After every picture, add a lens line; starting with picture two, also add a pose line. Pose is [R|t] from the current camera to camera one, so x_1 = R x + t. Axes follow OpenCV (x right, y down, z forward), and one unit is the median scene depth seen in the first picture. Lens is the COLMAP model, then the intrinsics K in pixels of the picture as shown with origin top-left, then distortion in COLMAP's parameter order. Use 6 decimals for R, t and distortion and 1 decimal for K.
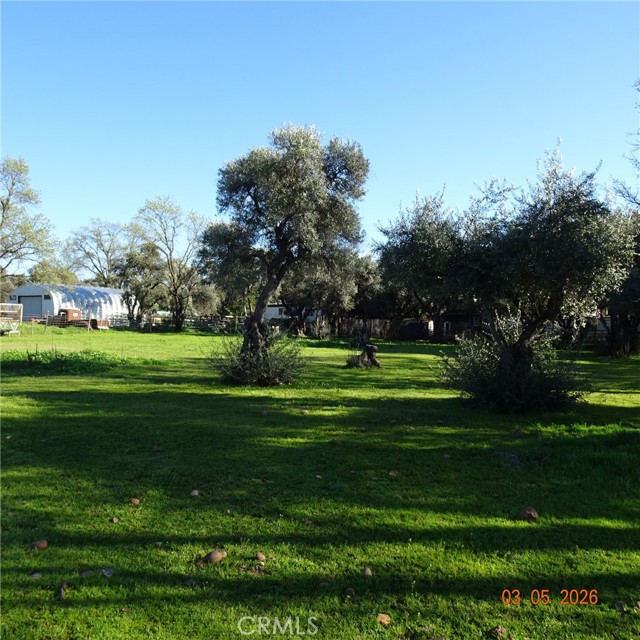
lens RADIAL K [[601.7, 0, 320.0], [0, 601.7, 320.0], [0, 0, 1]] dist [0.003481, 0.001324]
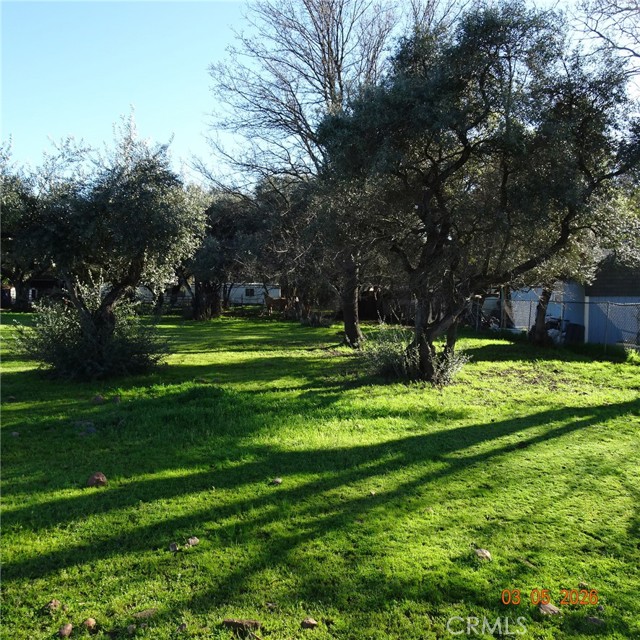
lens RADIAL K [[601.7, 0, 320.0], [0, 601.7, 320.0], [0, 0, 1]] dist [0.003481, 0.001324]
pose [[0.800059, -0.033878, 0.598964, 0.027809], [0.000836, 0.998466, 0.055357, 0.001299], [-0.599920, -0.043788, 0.798861, -0.005551]]
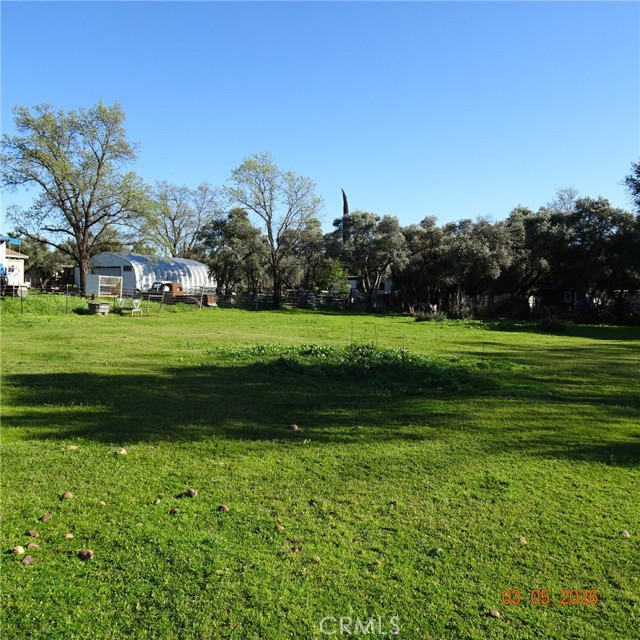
lens RADIAL K [[610.2, 0, 320.0], [0, 610.2, 320.0], [0, 0, 1]] dist [0.058289, -0.000490]
pose [[0.999794, 0.005169, -0.019605, -0.327018], [-0.004287, 0.998988, 0.044764, -0.008806], [0.019817, -0.044670, 0.998805, 0.207503]]
